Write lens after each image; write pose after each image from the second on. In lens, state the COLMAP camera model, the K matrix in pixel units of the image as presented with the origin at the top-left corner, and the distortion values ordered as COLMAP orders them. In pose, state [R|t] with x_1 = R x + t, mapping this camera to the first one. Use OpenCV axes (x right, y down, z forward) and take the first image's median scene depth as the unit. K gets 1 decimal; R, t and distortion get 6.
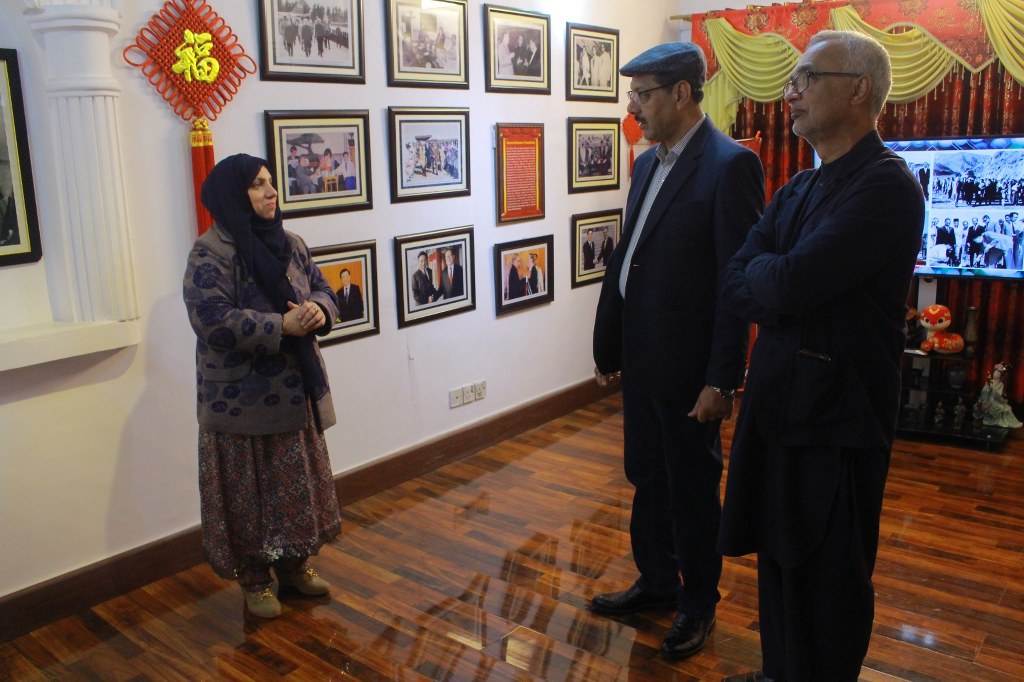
lens RADIAL K [[811.4, 0, 512.3], [0, 811.4, 354.6], [0, 0, 1]] dist [-0.150696, 0.099072]
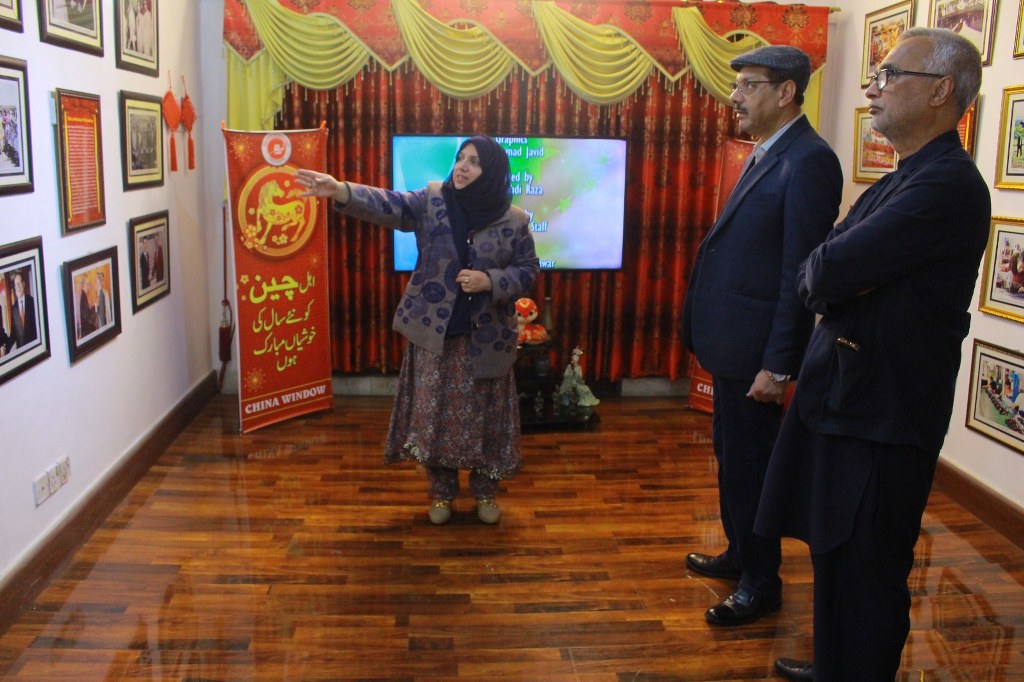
lens RADIAL K [[811.4, 0, 512.3], [0, 811.4, 354.6], [0, 0, 1]] dist [-0.150696, 0.099072]
pose [[0.734511, -0.115242, 0.668739, -0.188321], [0.114256, 0.992408, 0.045526, -0.040738], [-0.668909, 0.042968, 0.742102, 0.226603]]
